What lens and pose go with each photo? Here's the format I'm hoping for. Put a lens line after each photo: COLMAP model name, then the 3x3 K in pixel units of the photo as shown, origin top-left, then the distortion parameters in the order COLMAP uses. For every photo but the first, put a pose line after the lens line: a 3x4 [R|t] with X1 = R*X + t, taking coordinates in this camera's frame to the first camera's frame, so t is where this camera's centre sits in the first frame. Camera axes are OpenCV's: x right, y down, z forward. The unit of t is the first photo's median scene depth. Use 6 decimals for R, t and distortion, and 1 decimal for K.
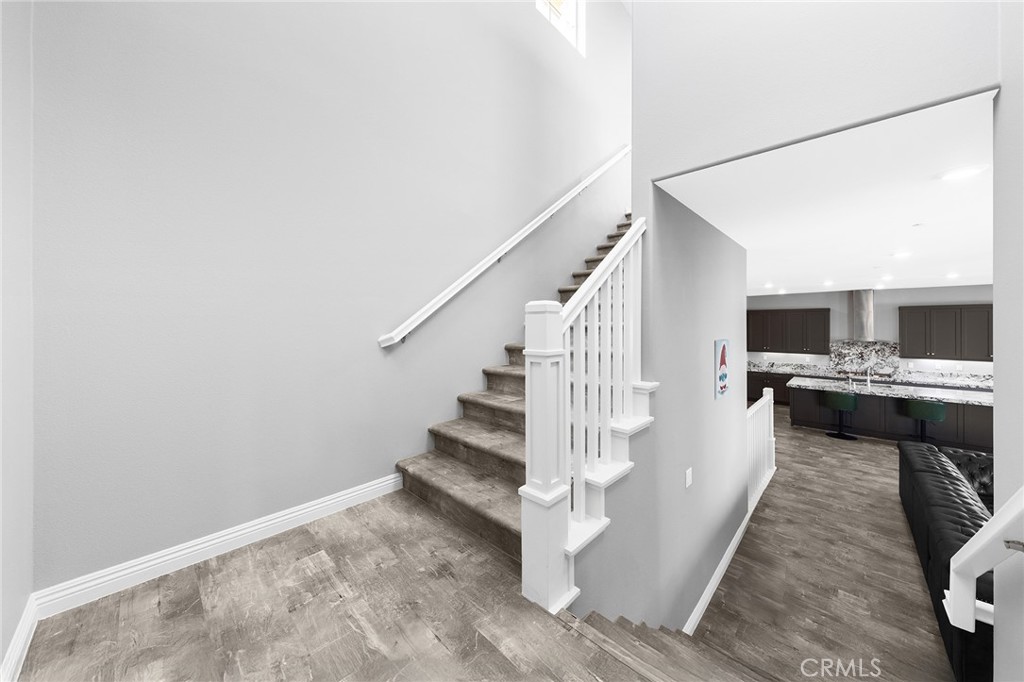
lens RADIAL K [[352.4, 0, 509.4], [0, 352.4, 325.8], [0, 0, 1]] dist [0.000927, 0.000068]
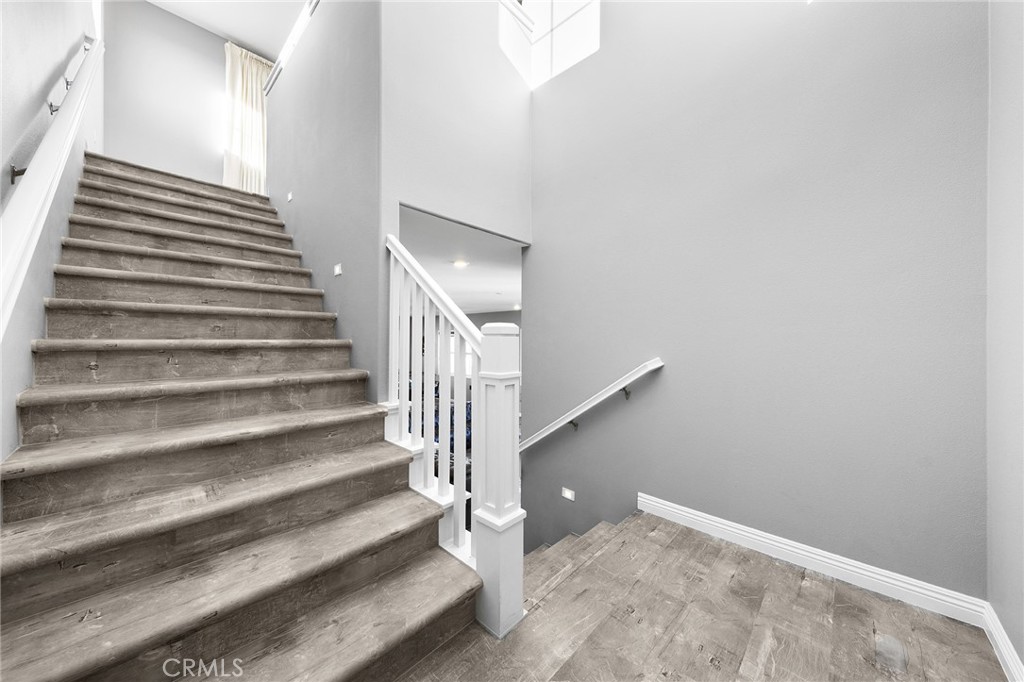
lens RADIAL K [[352.4, 0, 512.2], [0, 352.4, 340.4], [0, 0, 1]] dist [0.000927, 0.000068]
pose [[-0.015831, -0.005394, 0.999860, -0.782810], [-0.008305, 0.999952, 0.005263, -0.029194], [-0.999840, -0.008220, -0.015875, 0.865411]]
